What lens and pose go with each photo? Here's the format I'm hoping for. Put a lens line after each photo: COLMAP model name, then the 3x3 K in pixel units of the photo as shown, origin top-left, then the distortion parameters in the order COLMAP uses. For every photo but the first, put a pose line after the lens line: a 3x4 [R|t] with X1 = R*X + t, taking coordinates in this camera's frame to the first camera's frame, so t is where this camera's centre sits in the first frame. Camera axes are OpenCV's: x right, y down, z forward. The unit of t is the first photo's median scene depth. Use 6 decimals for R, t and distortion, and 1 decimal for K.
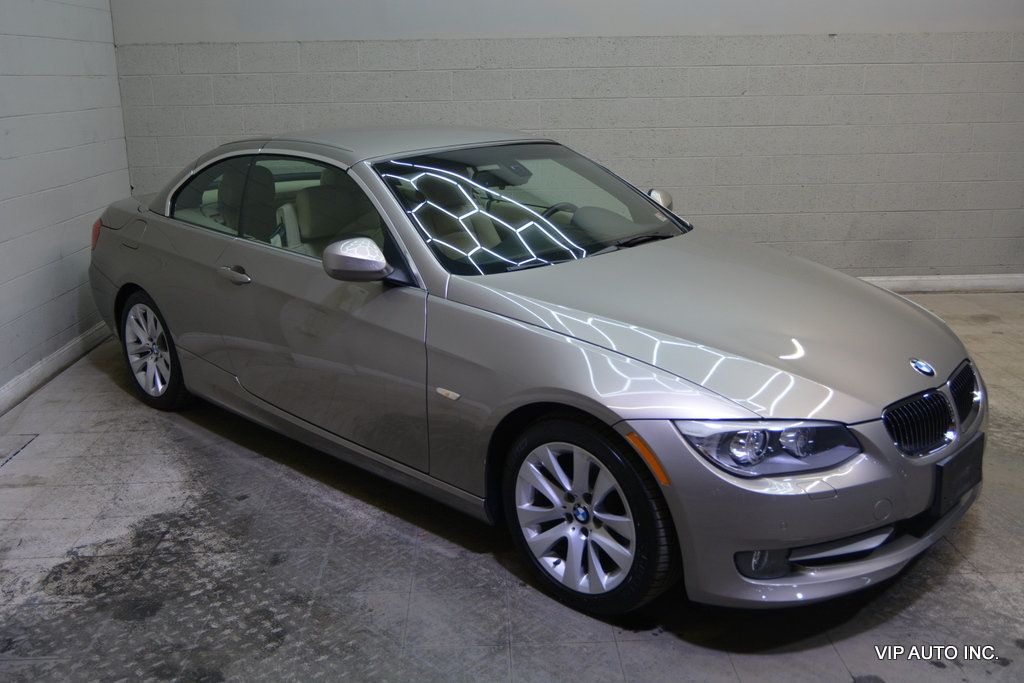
lens RADIAL K [[950.6, 0, 508.5], [0, 950.6, 340.2], [0, 0, 1]] dist [-0.015811, 0.000053]
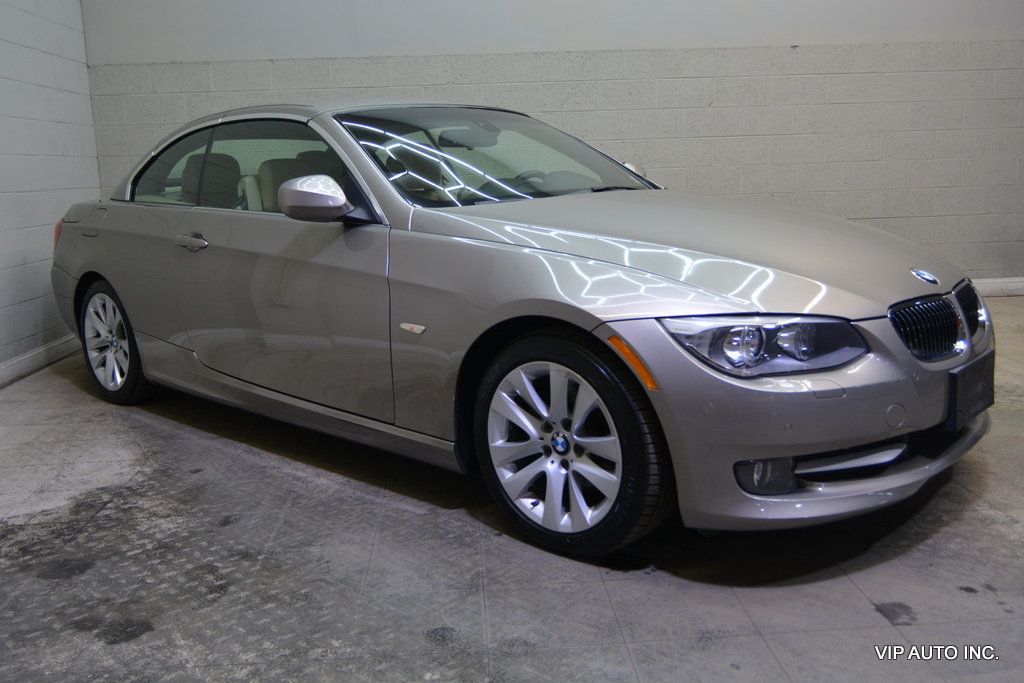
lens RADIAL K [[904.5, 0, 506.4], [0, 904.5, 340.5], [0, 0, 1]] dist [-0.016209, 0.001614]
pose [[0.999579, -0.021689, 0.019262, 0.009959], [0.023228, 0.996224, -0.083650, 0.143426], [-0.017375, 0.084063, 0.996309, 0.126571]]
